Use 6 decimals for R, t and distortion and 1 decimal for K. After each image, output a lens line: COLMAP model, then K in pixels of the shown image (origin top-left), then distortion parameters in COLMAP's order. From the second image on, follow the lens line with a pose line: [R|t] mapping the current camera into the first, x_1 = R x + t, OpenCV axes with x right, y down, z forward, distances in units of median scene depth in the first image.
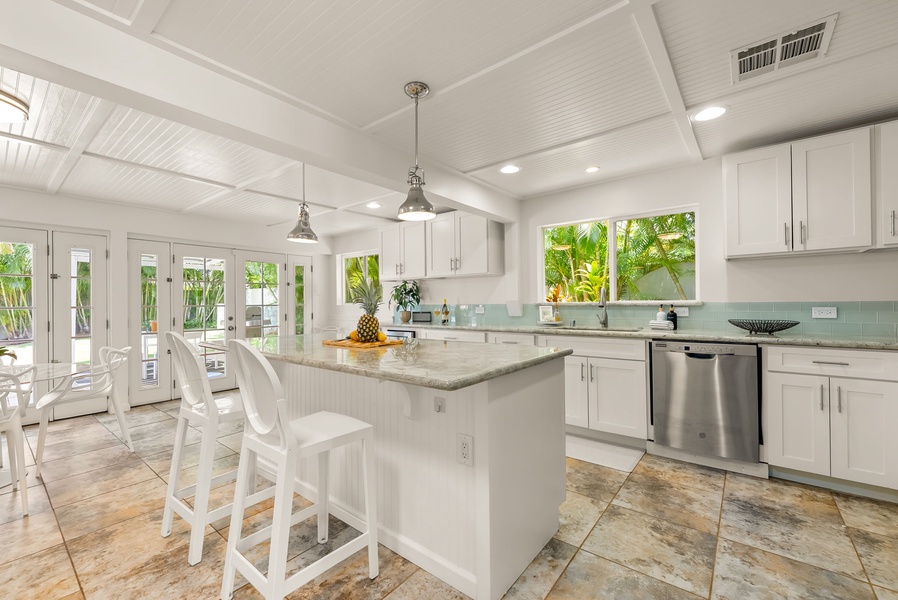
lens RADIAL K [[379.5, 0, 448.8], [0, 379.5, 301.5], [0, 0, 1]] dist [0.011455, -0.000206]
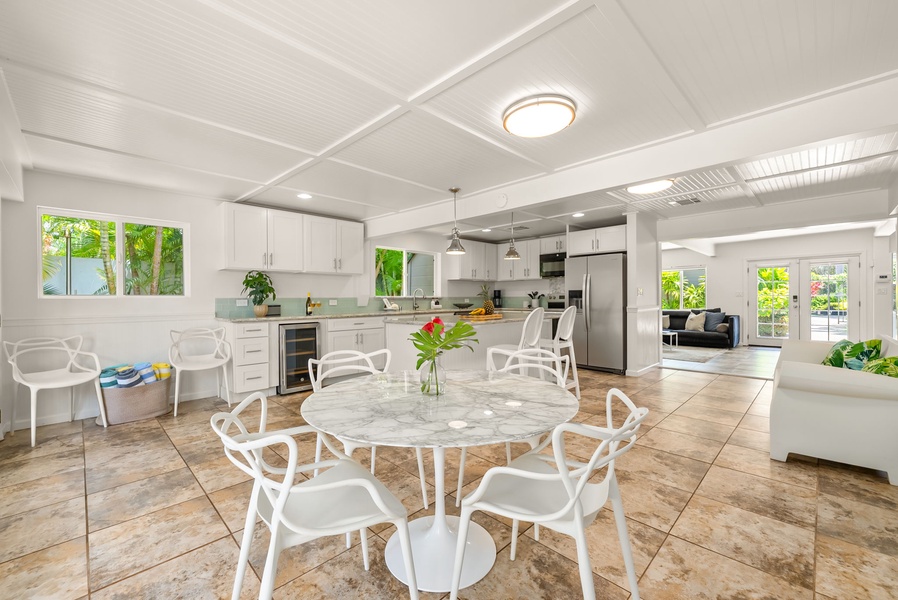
lens RADIAL K [[370.1, 0, 449.0], [0, 370.1, 300.0], [0, 0, 1]] dist [0.013576, 0.000115]
pose [[0.101474, 0.009124, 0.994796, -1.877666], [0.010824, 0.999889, -0.010275, 0.054663], [-0.994779, 0.011810, 0.101364, 0.871603]]
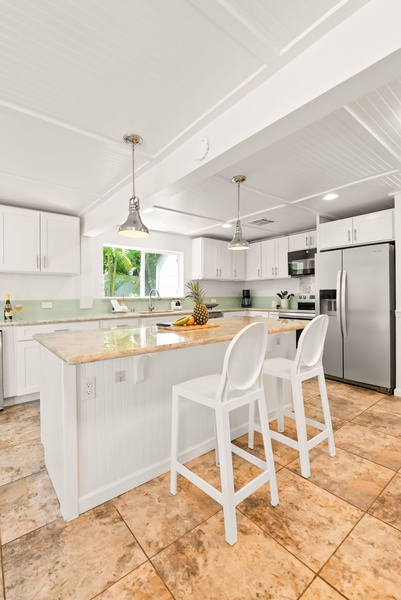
lens RADIAL K [[261.7, 0, 200.8], [0, 261.7, 294.3], [0, 0, 1]] dist [0.001909, 0.000174]
pose [[0.224062, 0.015587, 0.974450, -0.993229], [0.012438, 0.999745, -0.018851, 0.019581], [-0.974495, 0.016344, 0.223811, 0.665135]]
